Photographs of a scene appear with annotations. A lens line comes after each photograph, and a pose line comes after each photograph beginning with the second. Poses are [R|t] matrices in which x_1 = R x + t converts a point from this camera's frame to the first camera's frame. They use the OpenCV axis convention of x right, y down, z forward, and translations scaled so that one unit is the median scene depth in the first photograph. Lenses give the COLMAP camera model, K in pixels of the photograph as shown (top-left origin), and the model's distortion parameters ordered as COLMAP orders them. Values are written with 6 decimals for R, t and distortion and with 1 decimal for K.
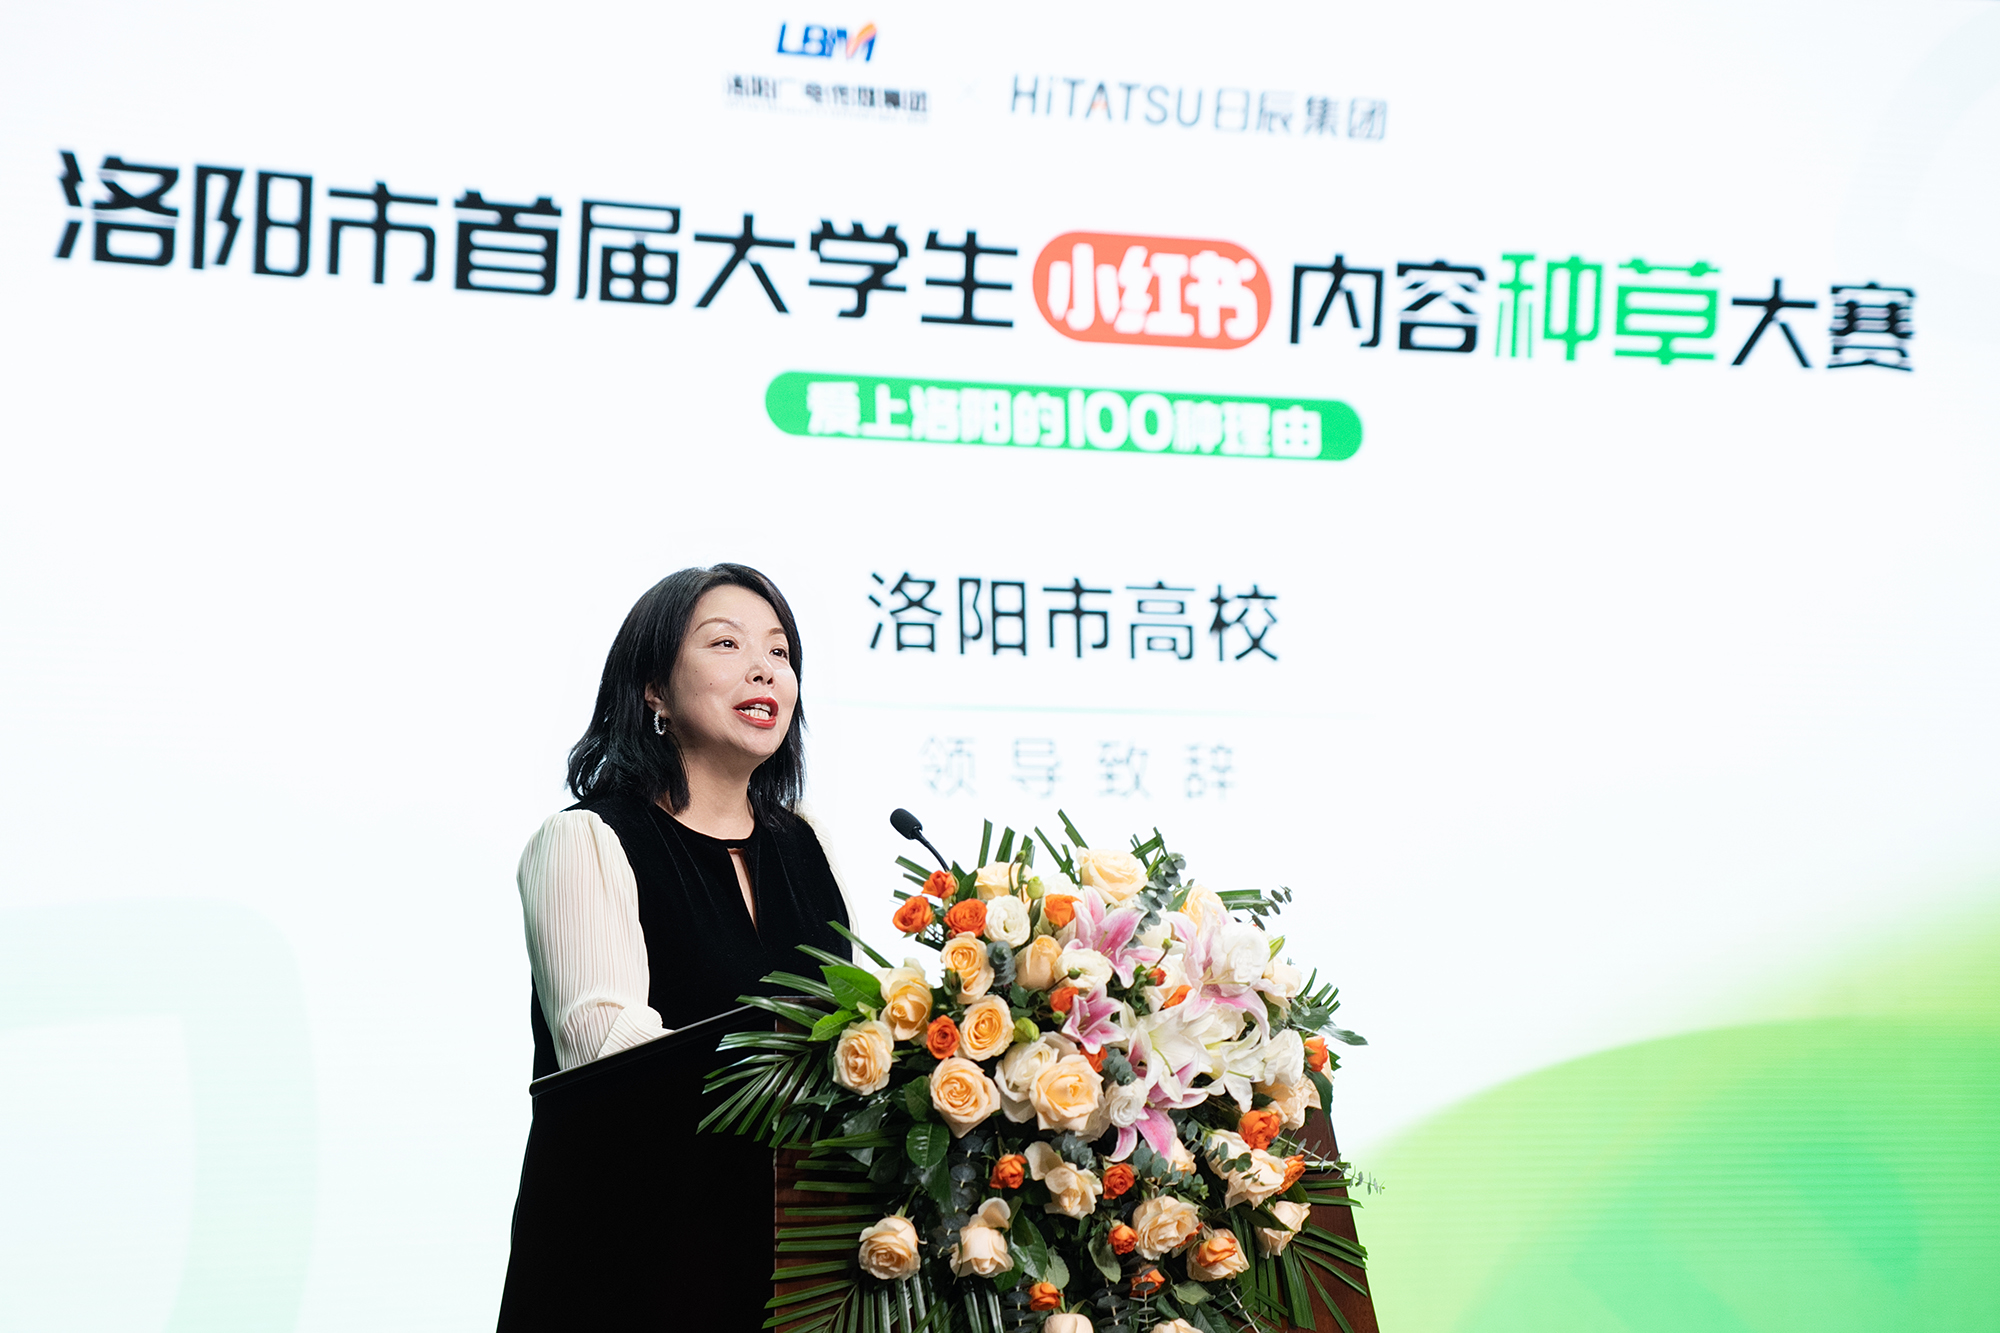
lens RADIAL K [[4946.2, 0, 942.6], [0, 4946.2, 777.8], [0, 0, 1]] dist [0.638460, -0.373303]
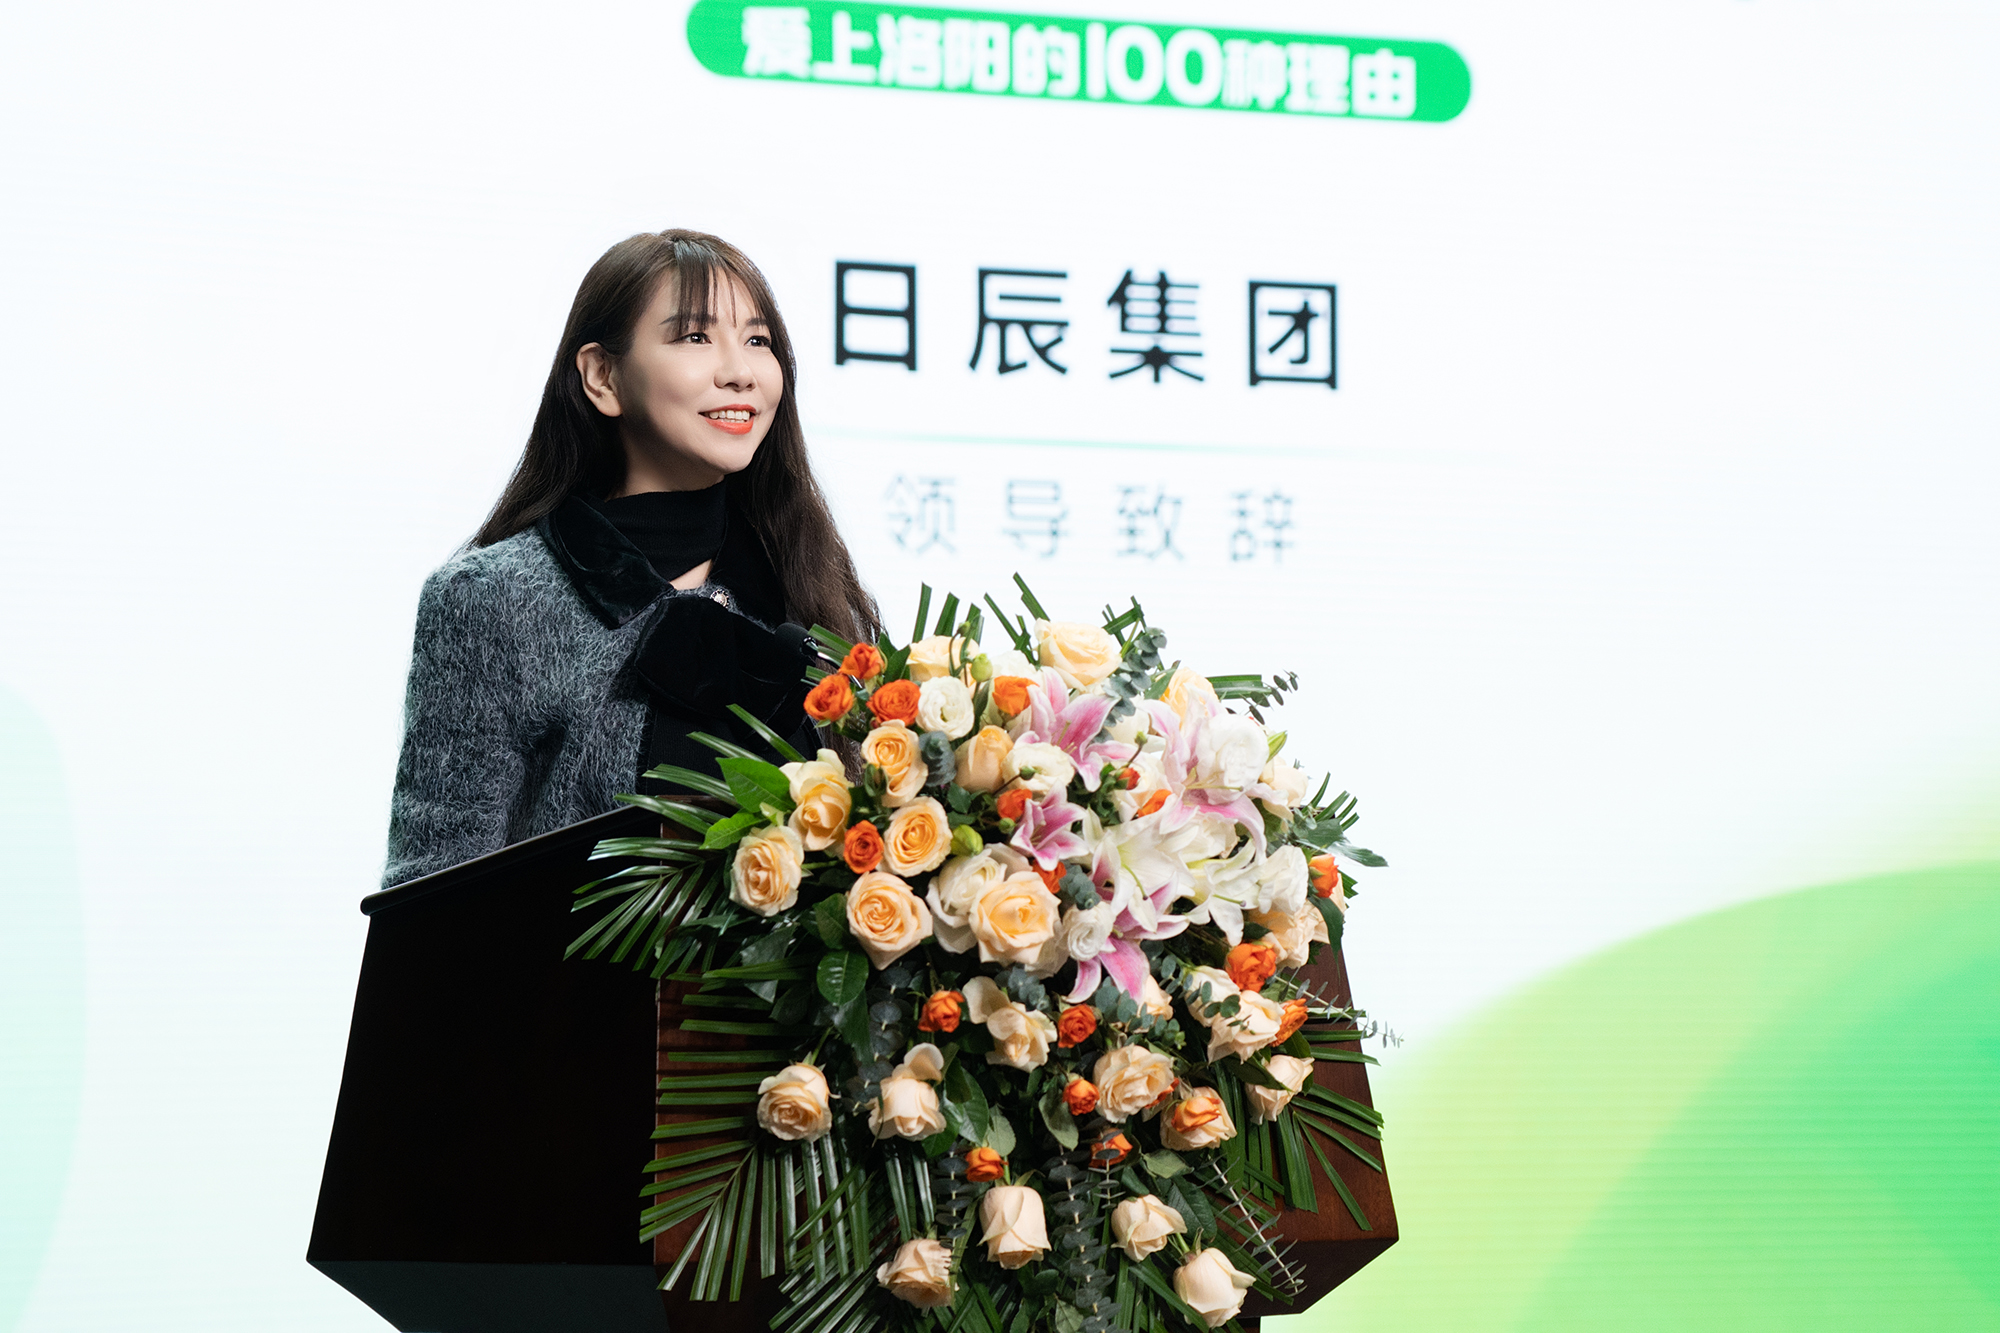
lens RADIAL K [[6695.1, 0, 1000.0], [0, 6695.1, 666.5], [0, 0, 1]] dist [0.562726, -0.492484]
pose [[0.999808, 0.016814, 0.010051, 0.010258], [-0.017016, 0.999648, 0.020361, -0.000492], [-0.009705, -0.020528, 0.999742, -0.101420]]
